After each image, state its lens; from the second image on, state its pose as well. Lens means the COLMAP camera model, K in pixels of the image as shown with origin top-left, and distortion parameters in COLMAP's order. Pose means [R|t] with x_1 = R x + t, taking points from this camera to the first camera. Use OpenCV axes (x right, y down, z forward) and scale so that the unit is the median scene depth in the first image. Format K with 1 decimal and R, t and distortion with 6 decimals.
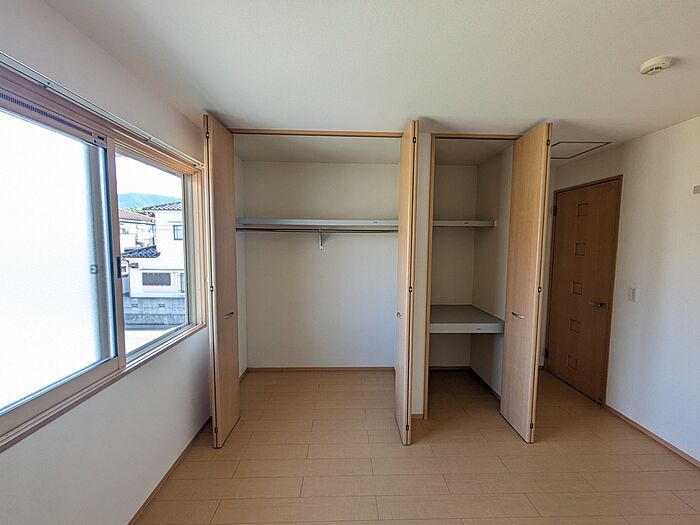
lens RADIAL K [[278.4, 0, 352.8], [0, 278.4, 262.9], [0, 0, 1]] dist [0.001612, 0.000186]
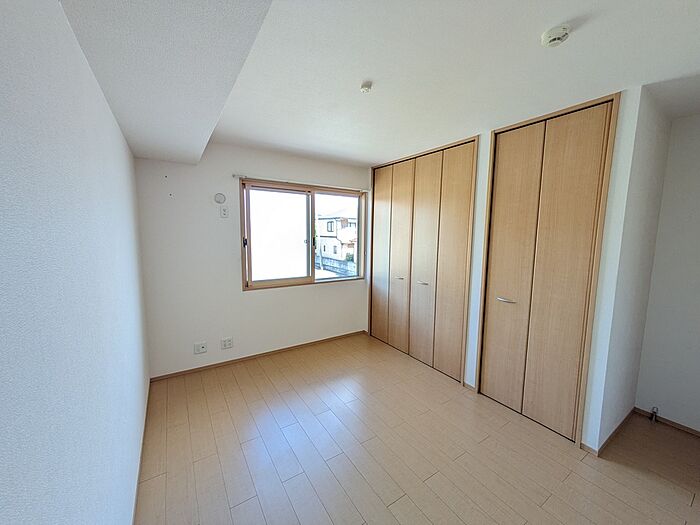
lens RADIAL K [[278.4, 0, 352.8], [0, 278.4, 262.9], [0, 0, 1]] dist [0.001612, 0.000186]
pose [[0.521458, 0.093968, -0.848087, 1.015026], [-0.077080, 0.995042, 0.062857, 0.016380], [0.849788, 0.032593, 0.526115, -0.012381]]
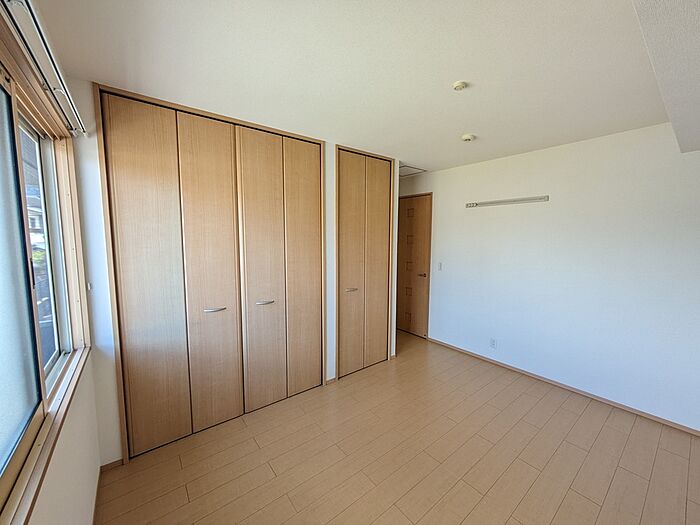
lens RADIAL K [[286.3, 0, 350.0], [0, 286.3, 262.5], [0, 0, 1]] dist [0.001056, 0.000041]
pose [[0.798017, -0.062457, 0.599390, -0.455571], [0.047846, 0.998042, 0.040295, -0.003266], [-0.600733, -0.003478, 0.799442, -0.029654]]
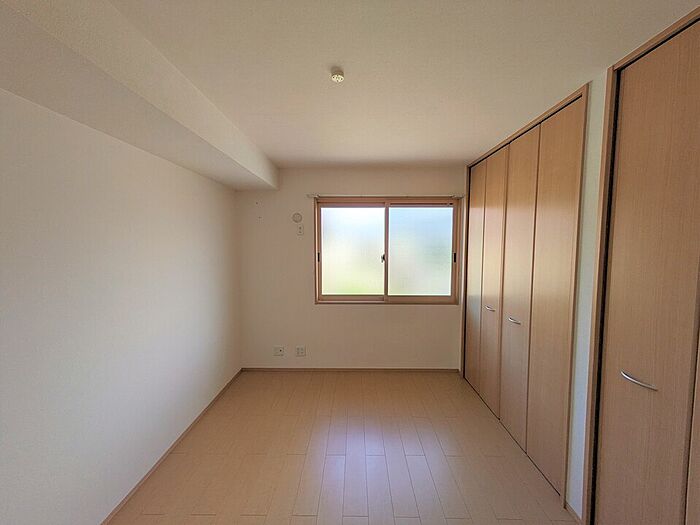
lens RADIAL K [[276.8, 0, 350.0], [0, 276.8, 262.5], [0, 0, 1]] dist [0.001729, 0.000551]
pose [[-0.045985, 0.064277, -0.996872, 0.982115], [-0.078679, 0.994595, 0.067760, -0.047499], [0.995839, 0.081549, -0.040679, 0.518855]]
